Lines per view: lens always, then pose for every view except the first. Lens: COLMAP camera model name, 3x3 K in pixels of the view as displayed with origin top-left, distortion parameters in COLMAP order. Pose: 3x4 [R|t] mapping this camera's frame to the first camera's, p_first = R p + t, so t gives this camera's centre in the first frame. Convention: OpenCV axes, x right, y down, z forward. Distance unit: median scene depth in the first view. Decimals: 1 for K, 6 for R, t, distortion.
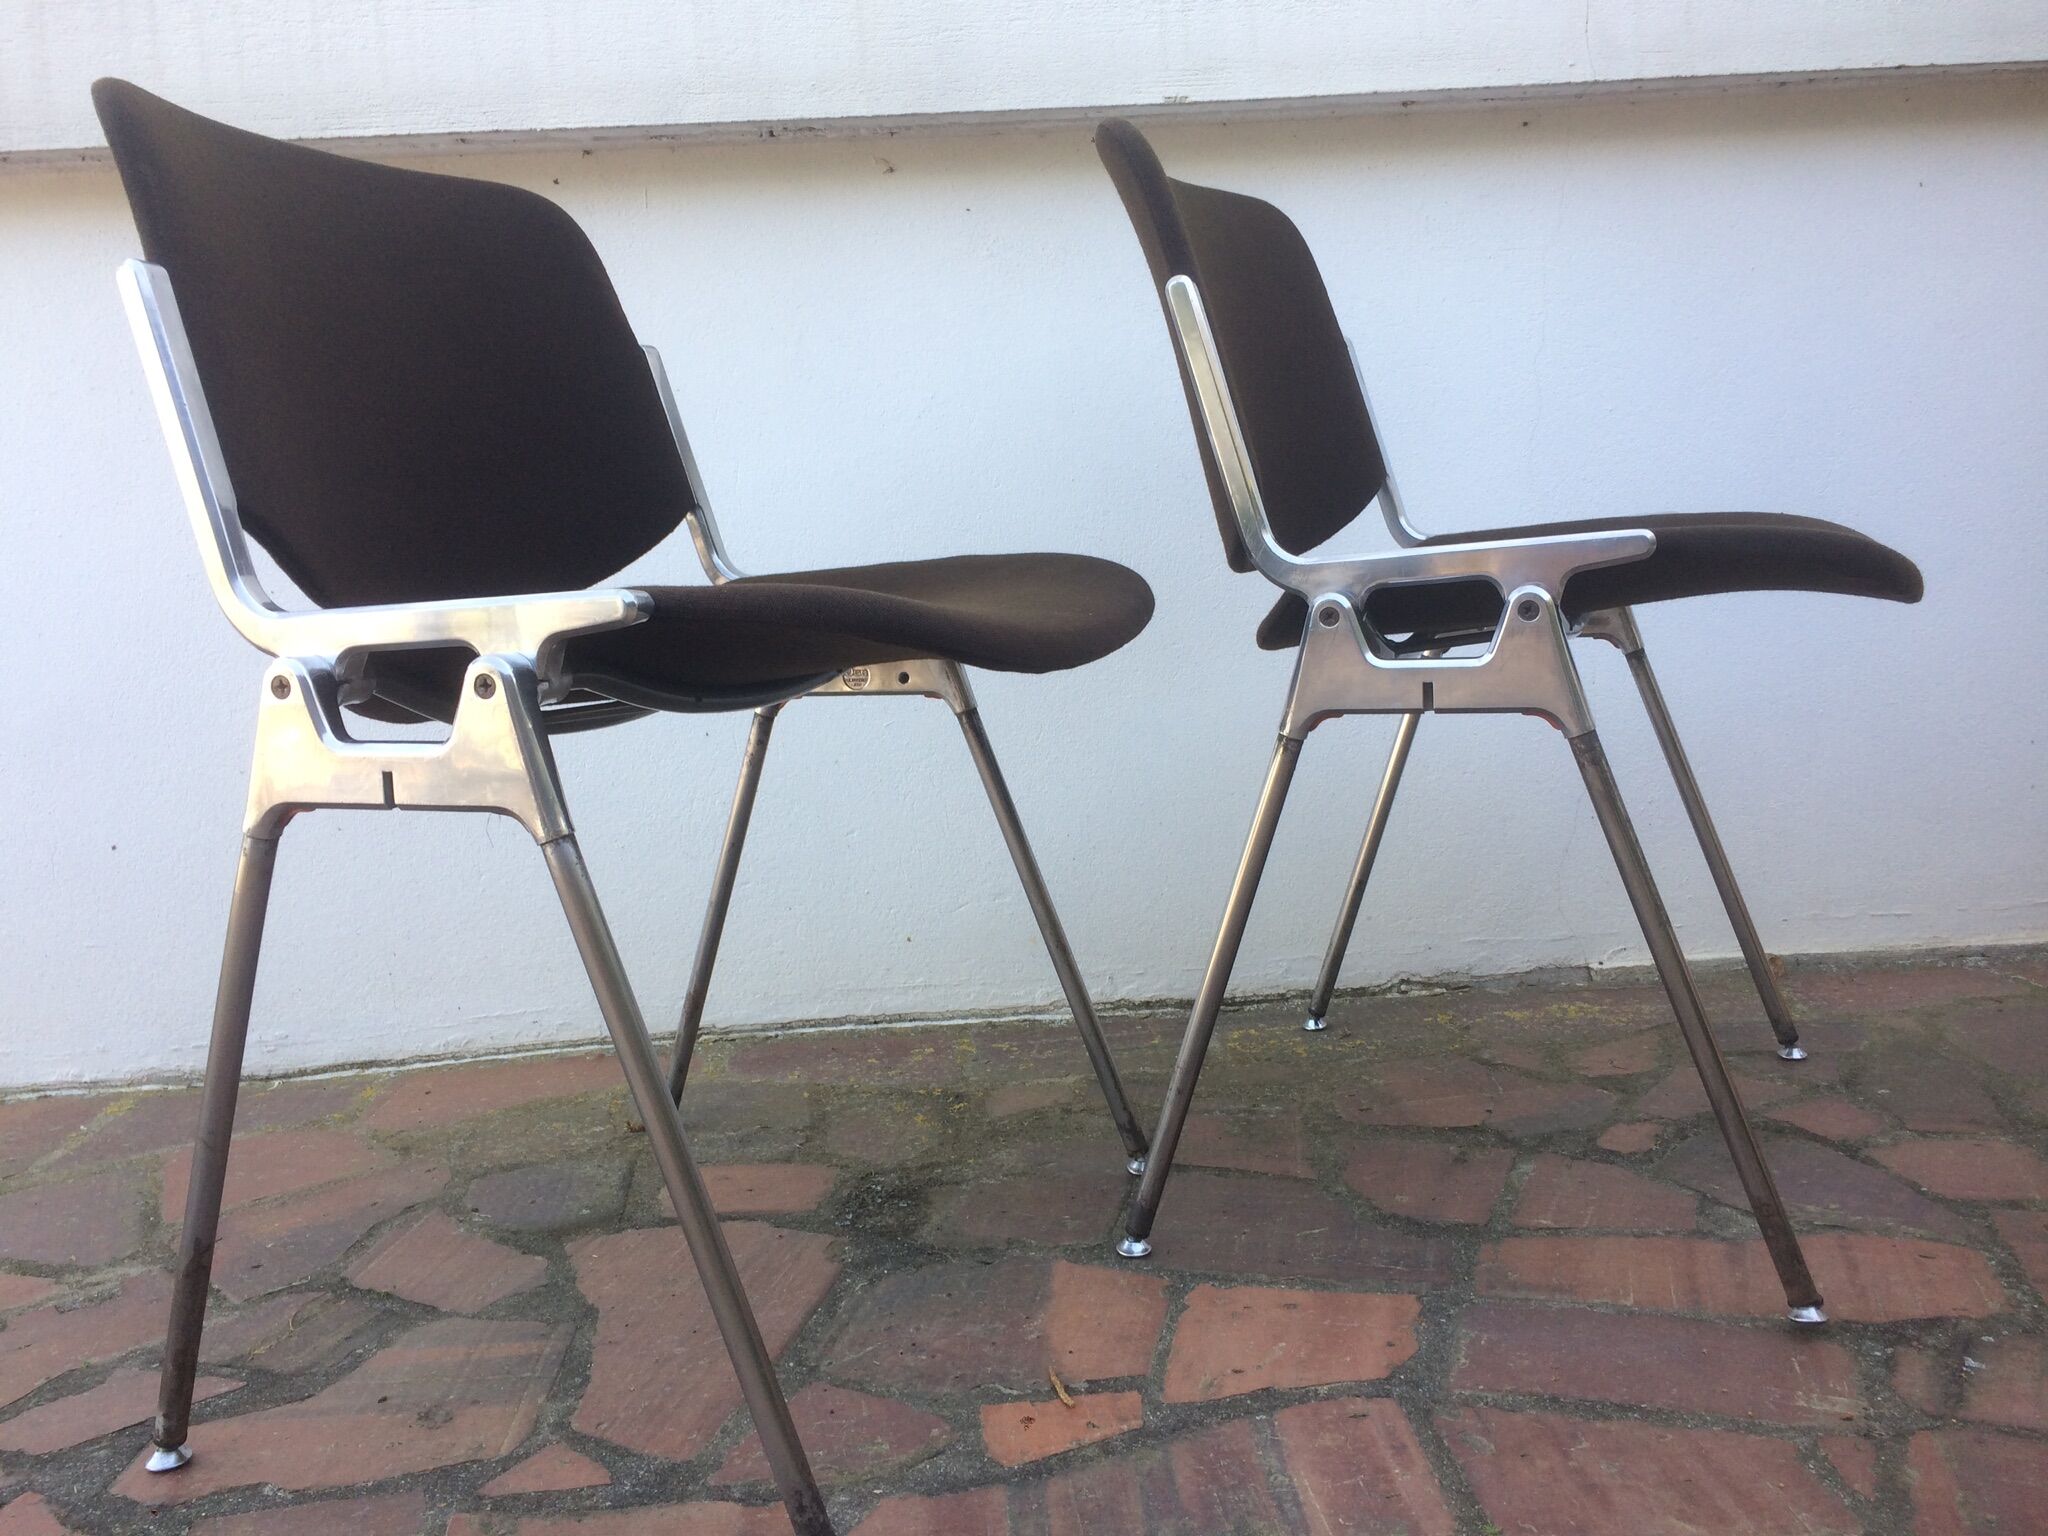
lens RADIAL K [[1762.4, 0, 1038.1], [0, 1762.4, 785.4], [0, 0, 1]] dist [0.062186, -0.085272]
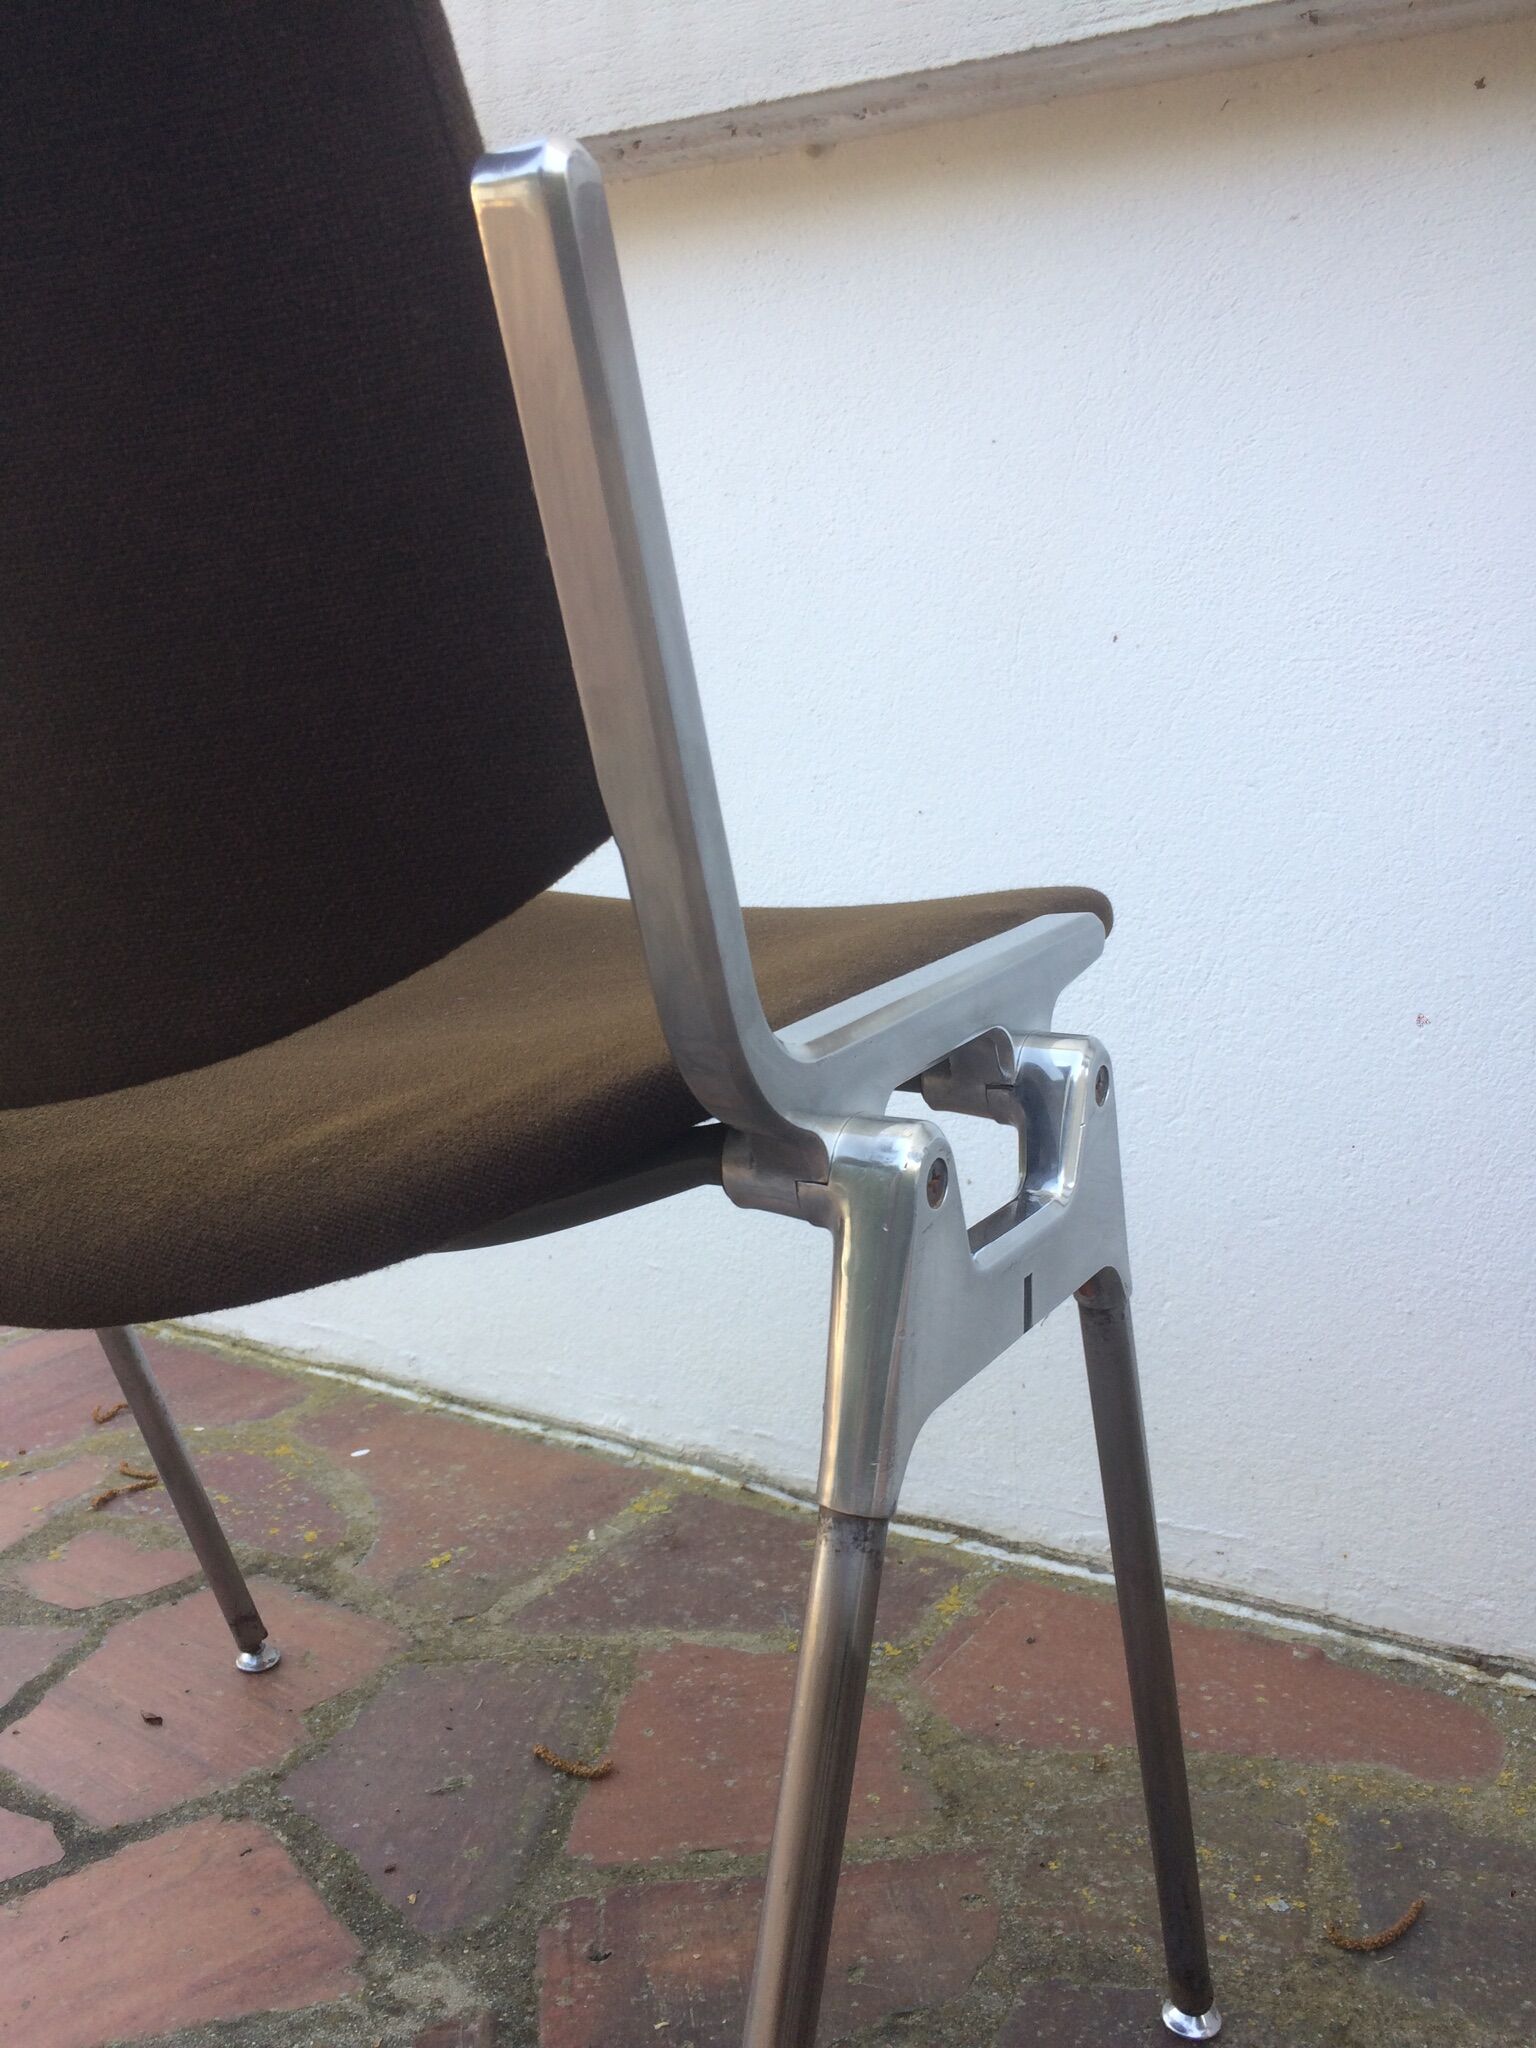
lens RADIAL K [[1762.4, 0, 757.3], [0, 1762.4, 1032.8], [0, 0, 1]] dist [0.062186, -0.085272]
pose [[0.816101, 0.160547, -0.555161, -0.116164], [-0.117003, 0.986644, 0.113330, -0.101809], [0.565941, -0.027533, 0.823986, 0.460729]]
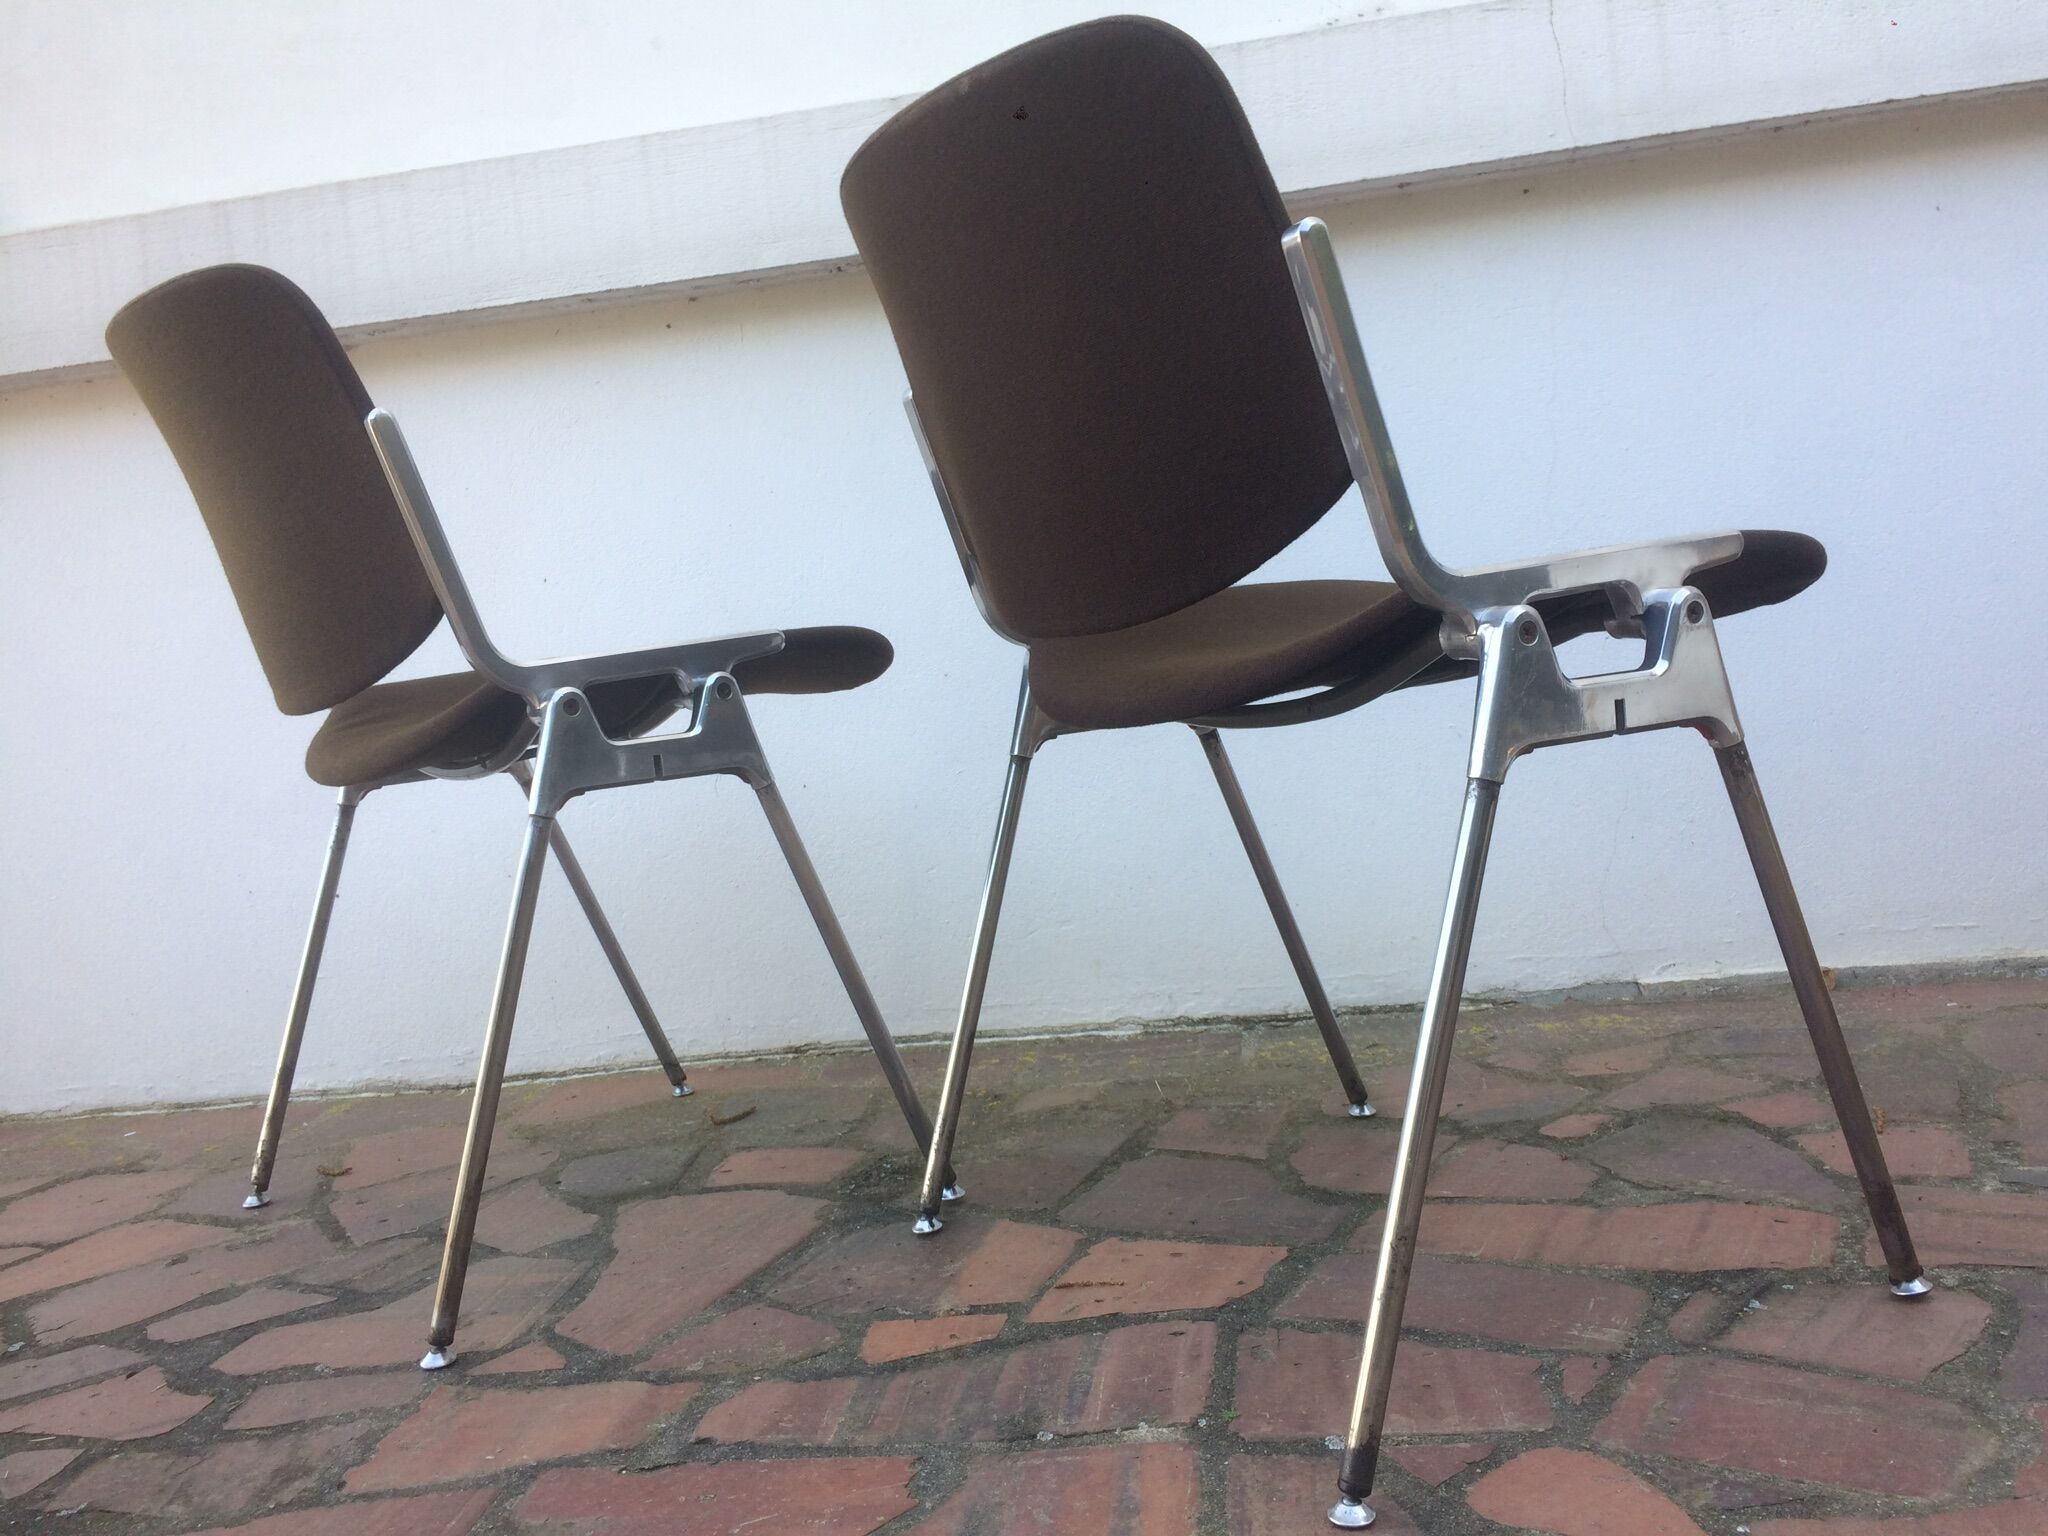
lens RADIAL K [[1762.4, 0, 1024.9], [0, 1762.4, 750.0], [0, 0, 1]] dist [0.062186, -0.085272]
pose [[0.978397, -0.038251, -0.203163, 0.203162], [0.024784, 0.997348, -0.068424, 0.033810], [0.205242, 0.061911, 0.976751, -0.099074]]
